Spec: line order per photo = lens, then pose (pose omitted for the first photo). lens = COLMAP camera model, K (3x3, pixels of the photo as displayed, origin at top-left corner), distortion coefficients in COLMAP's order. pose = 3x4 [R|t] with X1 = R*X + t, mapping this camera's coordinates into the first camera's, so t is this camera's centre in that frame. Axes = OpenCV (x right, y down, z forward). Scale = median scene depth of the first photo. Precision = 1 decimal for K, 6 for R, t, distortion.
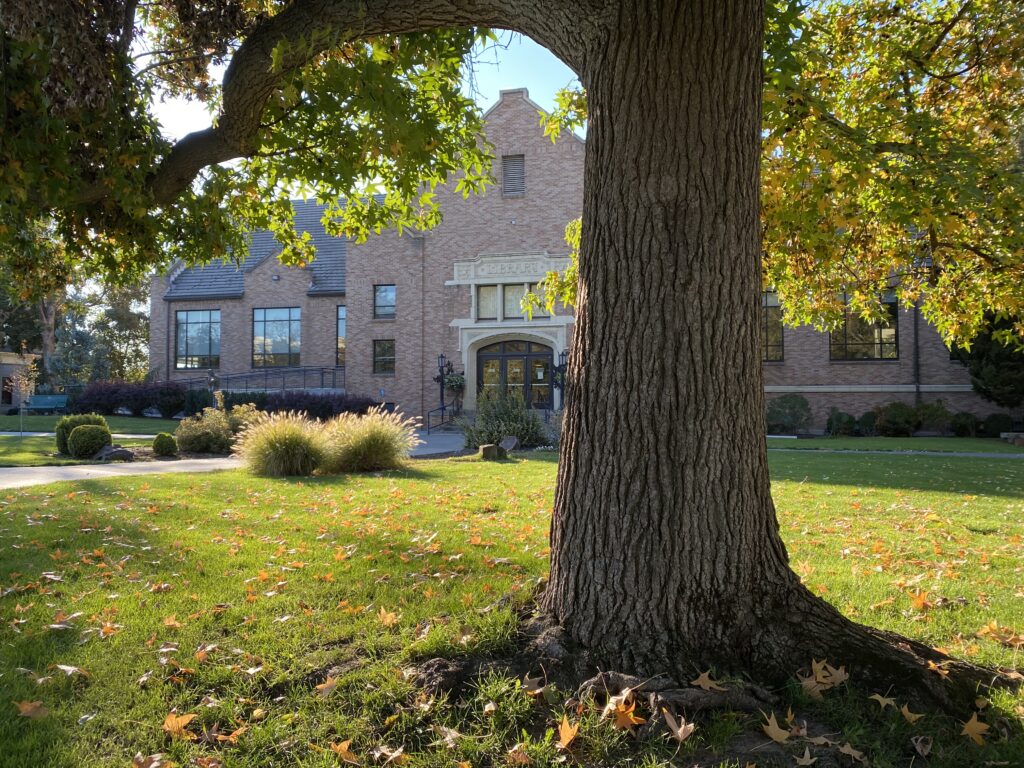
lens RADIAL K [[782.4, 0, 541.0], [0, 782.4, 392.7], [0, 0, 1]] dist [0.040322, -0.018603]
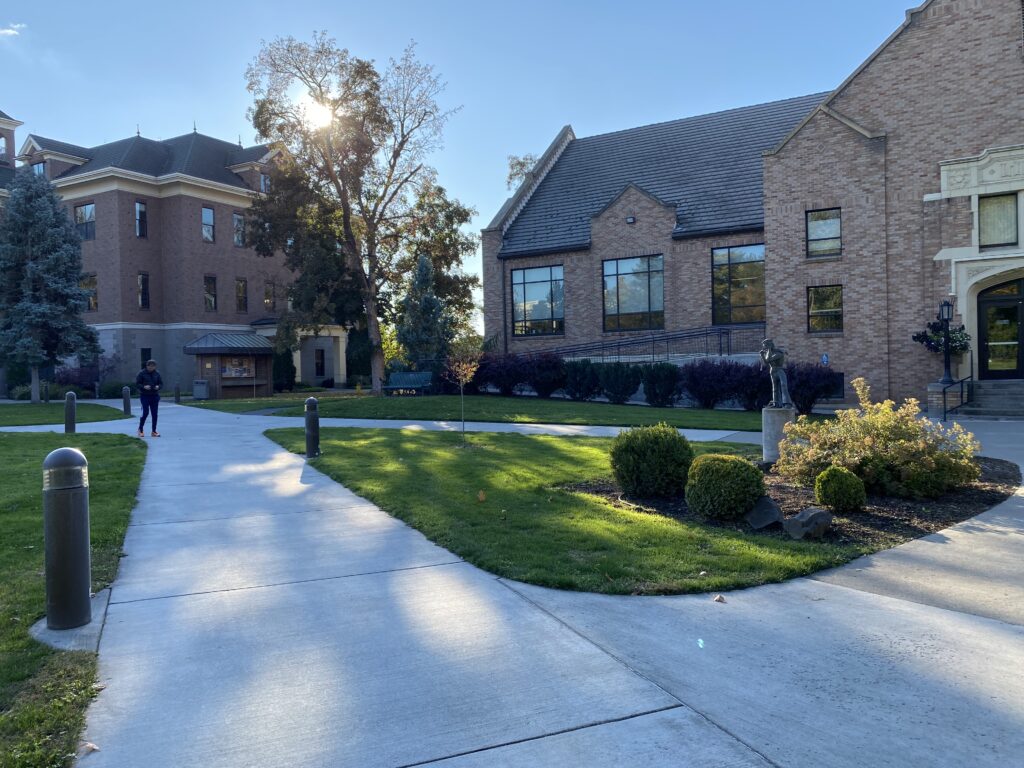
lens RADIAL K [[782.4, 0, 509.9], [0, 782.4, 380.0], [0, 0, 1]] dist [0.040322, -0.018603]
pose [[0.953283, -0.018944, -0.301484, -0.257714], [0.030503, 0.998967, 0.033676, -0.013721], [0.300534, -0.041298, 0.952876, 0.211514]]
